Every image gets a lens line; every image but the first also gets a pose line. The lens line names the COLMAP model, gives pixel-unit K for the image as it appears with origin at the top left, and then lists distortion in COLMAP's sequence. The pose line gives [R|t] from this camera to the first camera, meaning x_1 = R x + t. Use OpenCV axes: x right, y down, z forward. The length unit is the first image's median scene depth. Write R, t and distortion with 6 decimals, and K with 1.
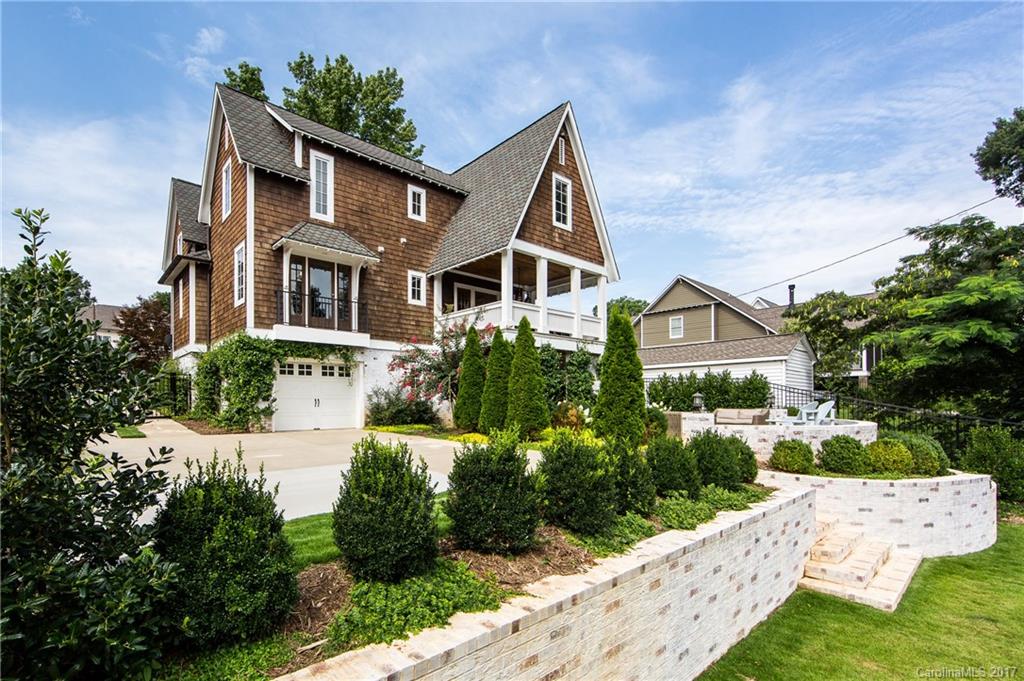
lens RADIAL K [[404.7, 0, 480.8], [0, 404.7, 394.4], [0, 0, 1]] dist [-0.000860, 0.000021]
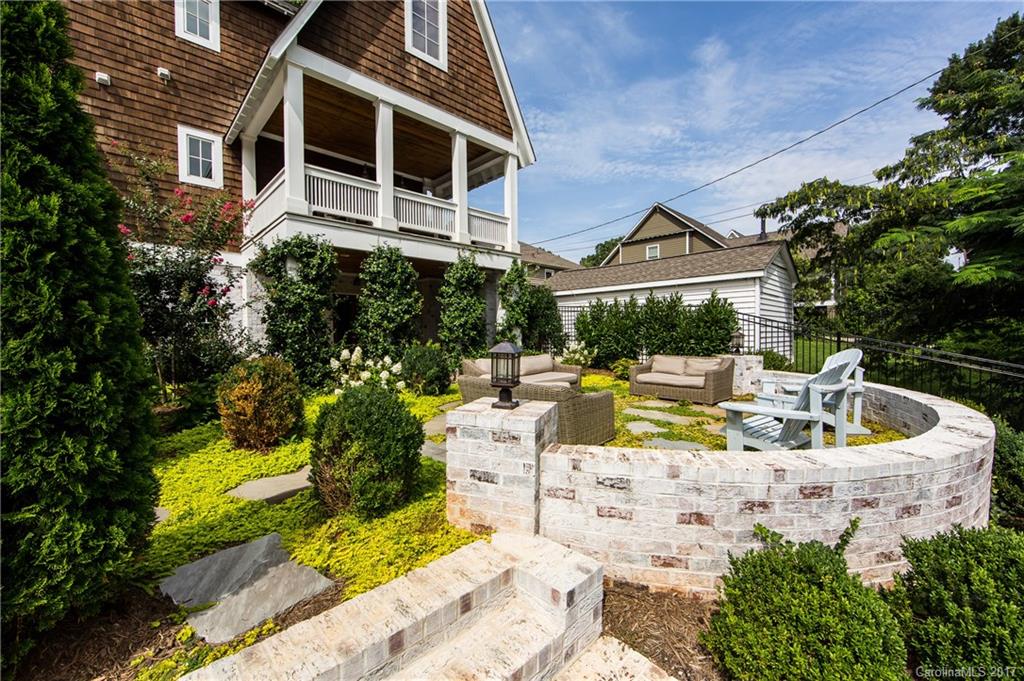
lens RADIAL K [[404.7, 0, 514.6], [0, 404.7, 338.3], [0, 0, 1]] dist [-0.000860, 0.000021]
pose [[0.993973, -0.007666, 0.109360, 0.249920], [0.004060, 0.999442, 0.033158, -0.008694], [-0.109553, -0.032514, 0.993449, 0.340504]]
